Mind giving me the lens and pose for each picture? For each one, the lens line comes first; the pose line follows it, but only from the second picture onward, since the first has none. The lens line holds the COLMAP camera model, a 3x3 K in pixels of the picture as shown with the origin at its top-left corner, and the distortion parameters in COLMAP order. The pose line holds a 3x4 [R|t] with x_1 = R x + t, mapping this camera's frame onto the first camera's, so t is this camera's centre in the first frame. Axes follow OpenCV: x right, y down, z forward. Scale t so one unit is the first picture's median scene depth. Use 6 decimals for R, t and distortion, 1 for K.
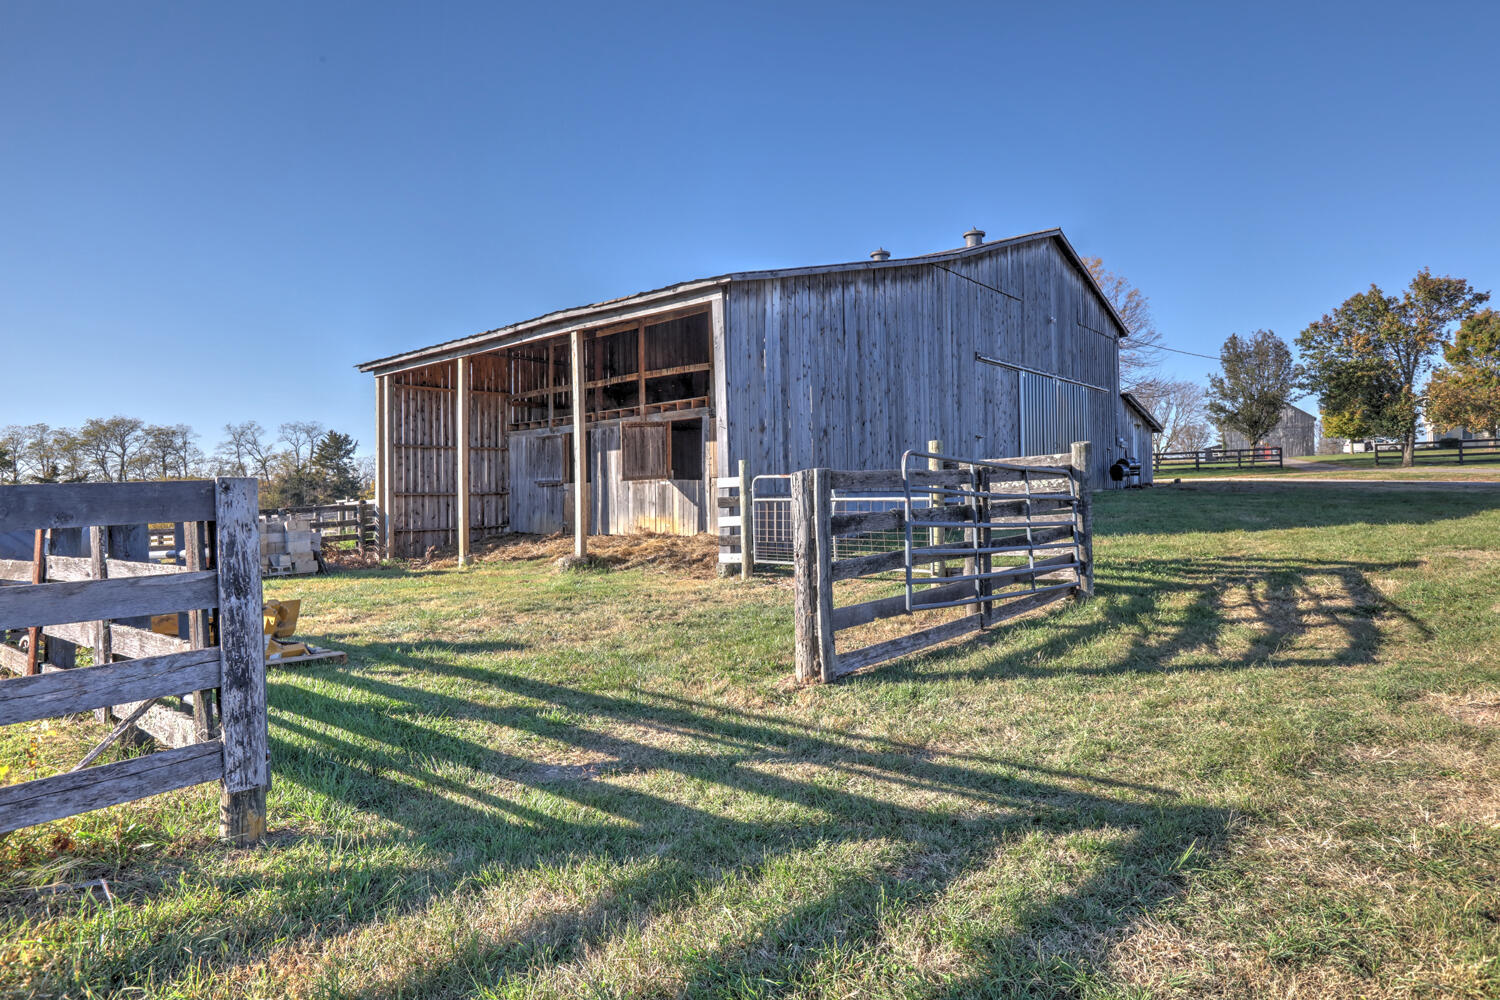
lens RADIAL K [[852.8, 0, 750.0], [0, 852.8, 500.0], [0, 0, 1]] dist [-0.001102, -0.000166]
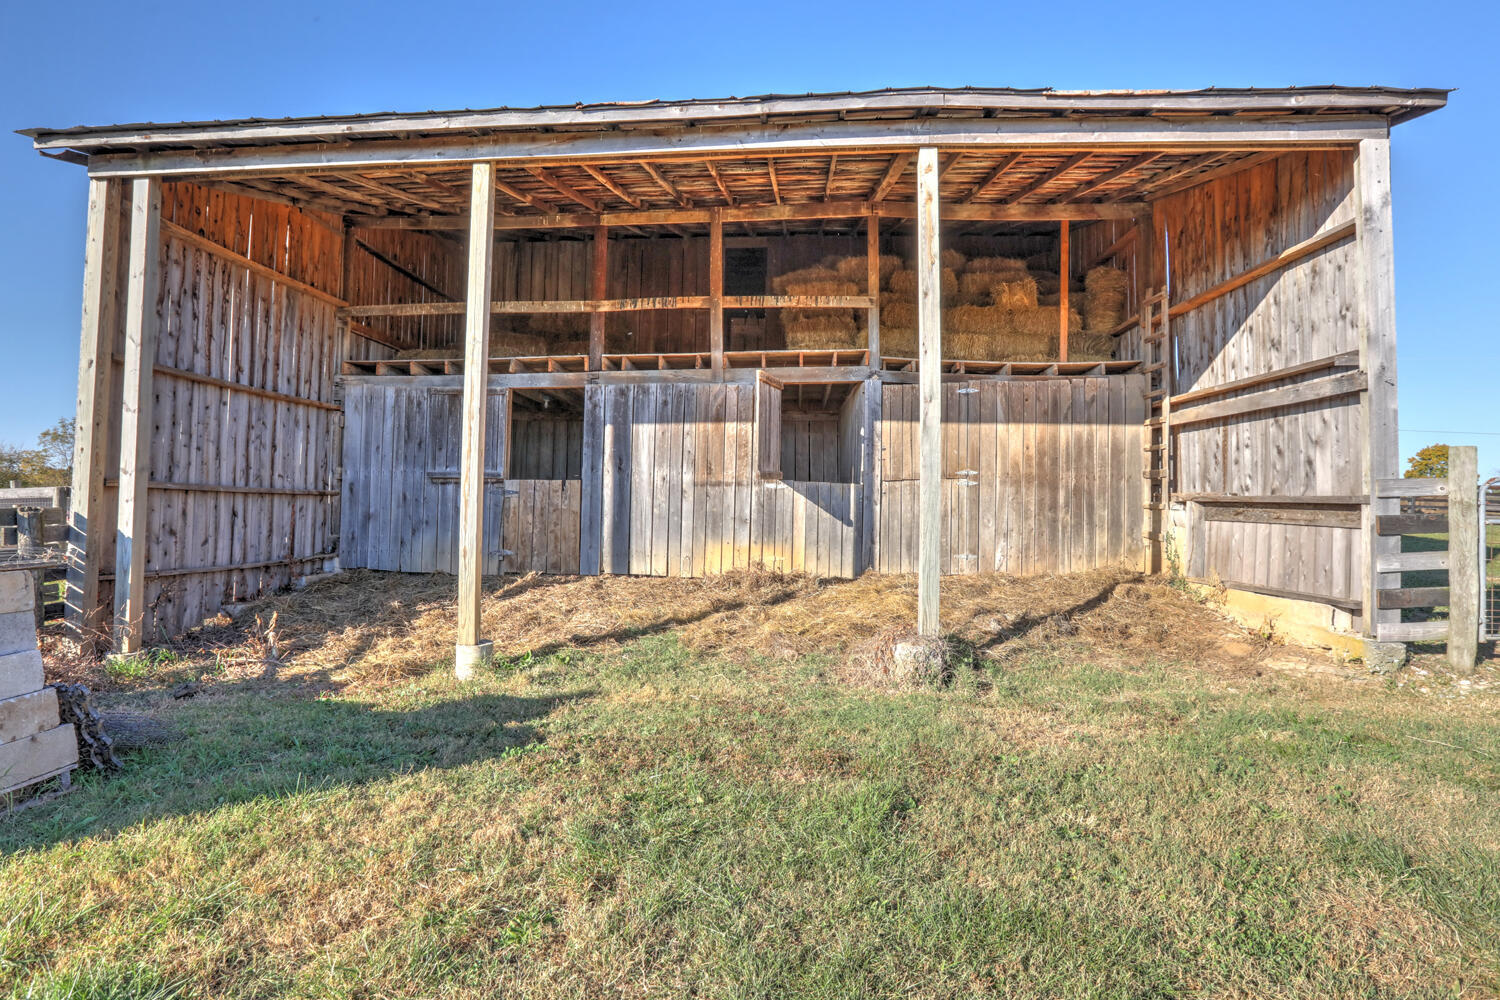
lens RADIAL K [[726.9, 0, 750.0], [0, 726.9, 500.0], [0, 0, 1]] dist [0.001721, 0.000613]
pose [[0.813044, 0.032714, 0.581282, -0.363464], [-0.020221, 0.999404, -0.027961, 0.003821], [-0.581851, 0.010980, 0.813221, 0.533595]]
